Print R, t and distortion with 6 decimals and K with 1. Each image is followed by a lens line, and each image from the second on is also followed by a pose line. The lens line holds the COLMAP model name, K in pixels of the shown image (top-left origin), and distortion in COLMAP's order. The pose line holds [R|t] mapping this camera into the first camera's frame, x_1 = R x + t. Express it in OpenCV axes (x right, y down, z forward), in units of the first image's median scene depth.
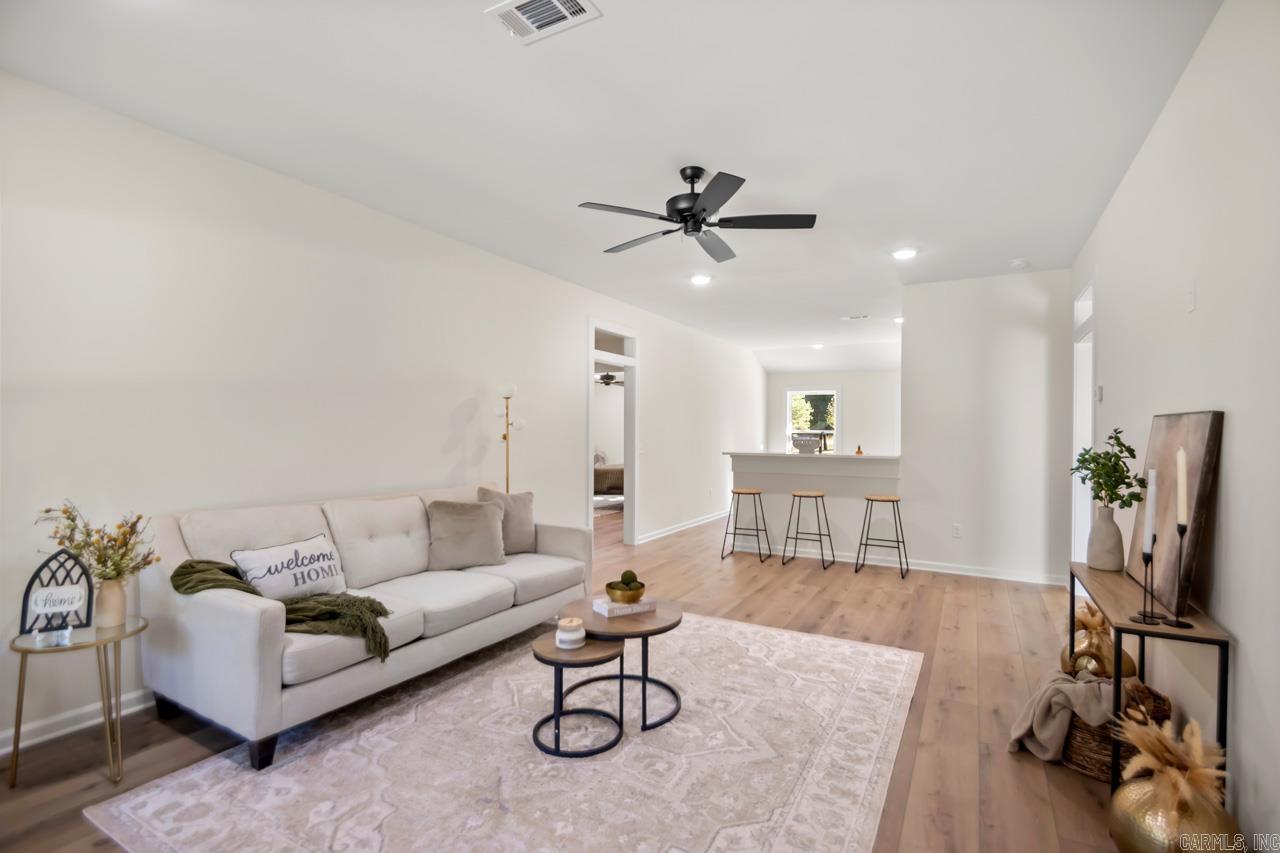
lens RADIAL K [[592.6, 0, 650.7], [0, 592.6, 427.7], [0, 0, 1]] dist [0.014090, -0.016444]
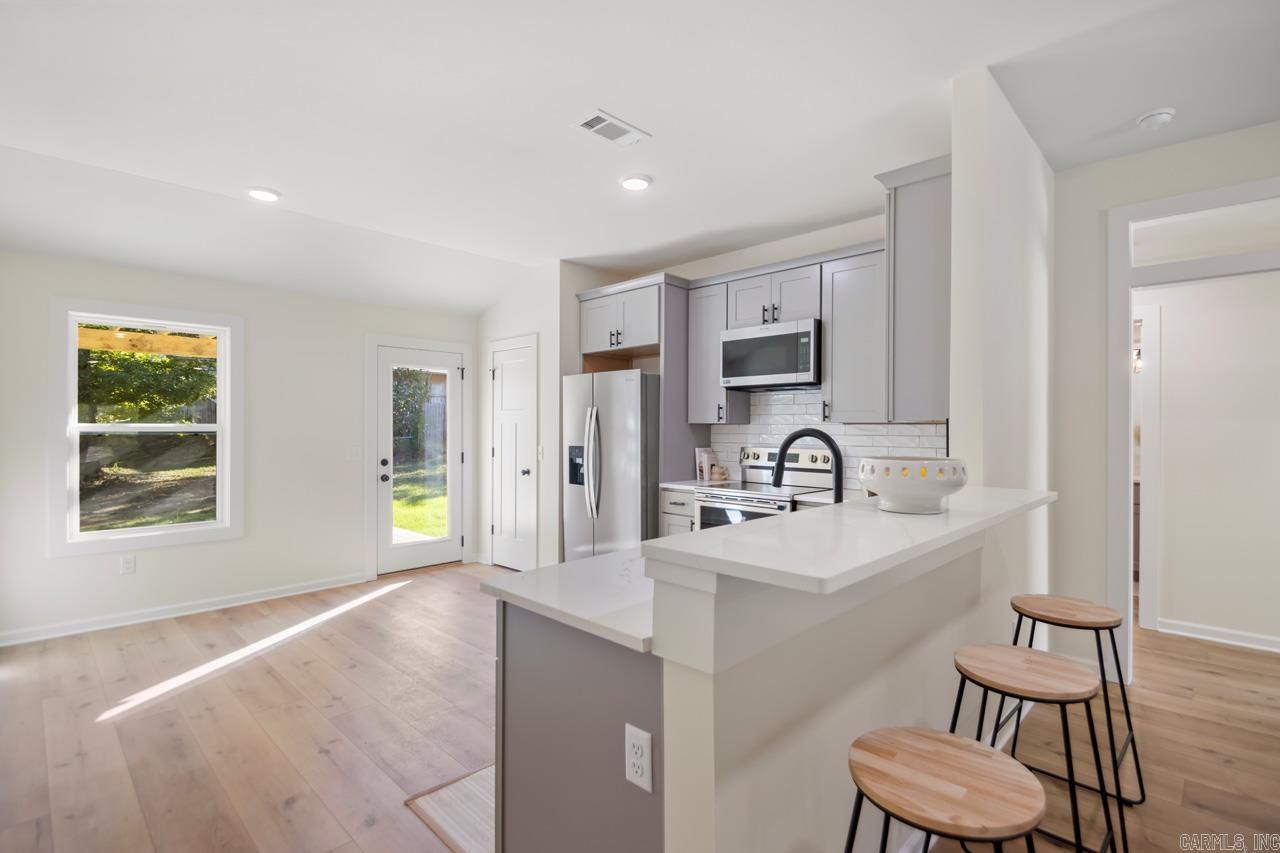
lens RADIAL K [[592.6, 0, 650.7], [0, 592.6, 427.7], [0, 0, 1]] dist [0.014090, -0.016444]
pose [[0.257372, -0.006434, 0.966291, -0.044079], [-0.005328, 0.999953, 0.008078, 0.008637], [-0.966298, -0.007228, 0.257325, 2.008723]]
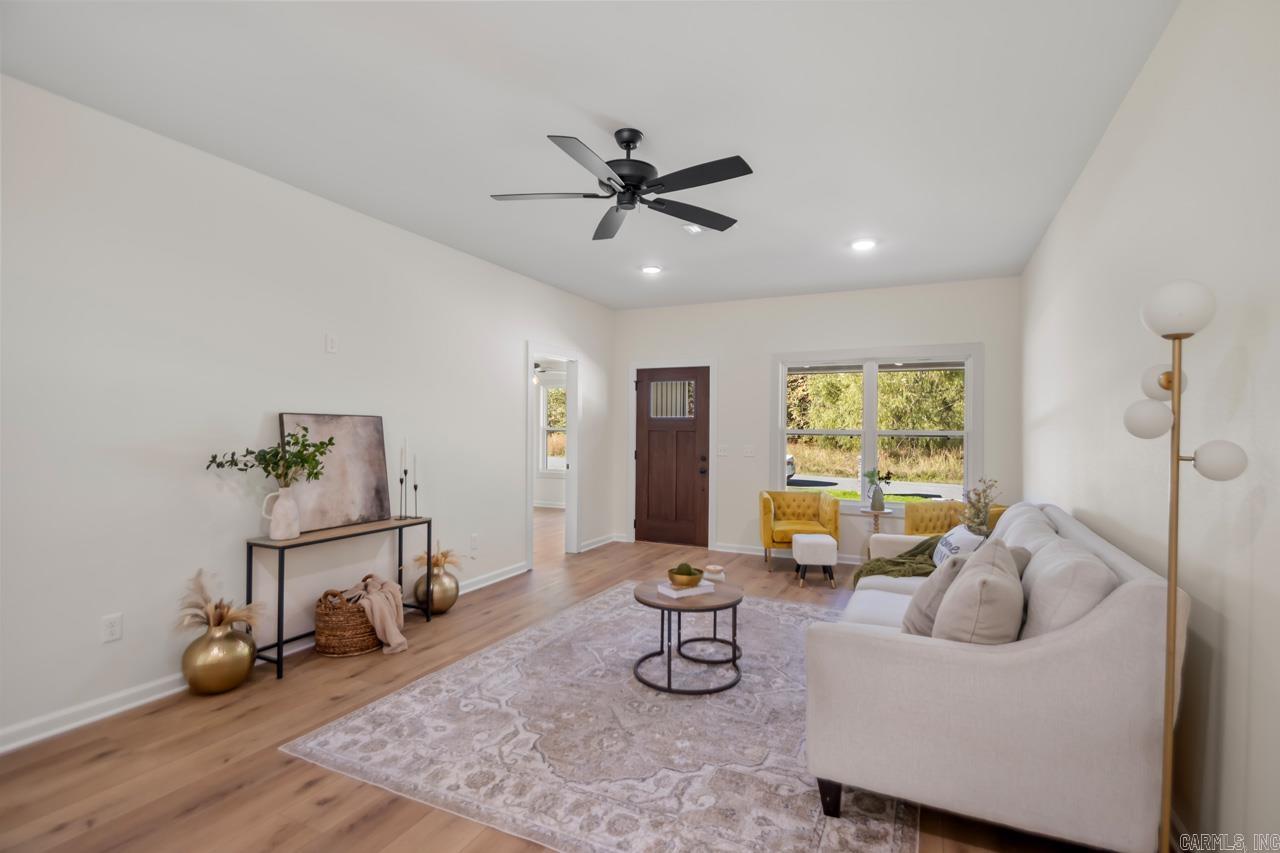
lens RADIAL K [[592.6, 0, 650.7], [0, 592.6, 427.7], [0, 0, 1]] dist [0.014090, -0.016444]
pose [[-0.997878, -0.016906, -0.062879, 0.087344], [-0.016355, 0.999823, -0.009267, 0.009803], [0.063025, -0.008219, -0.997978, 1.902223]]
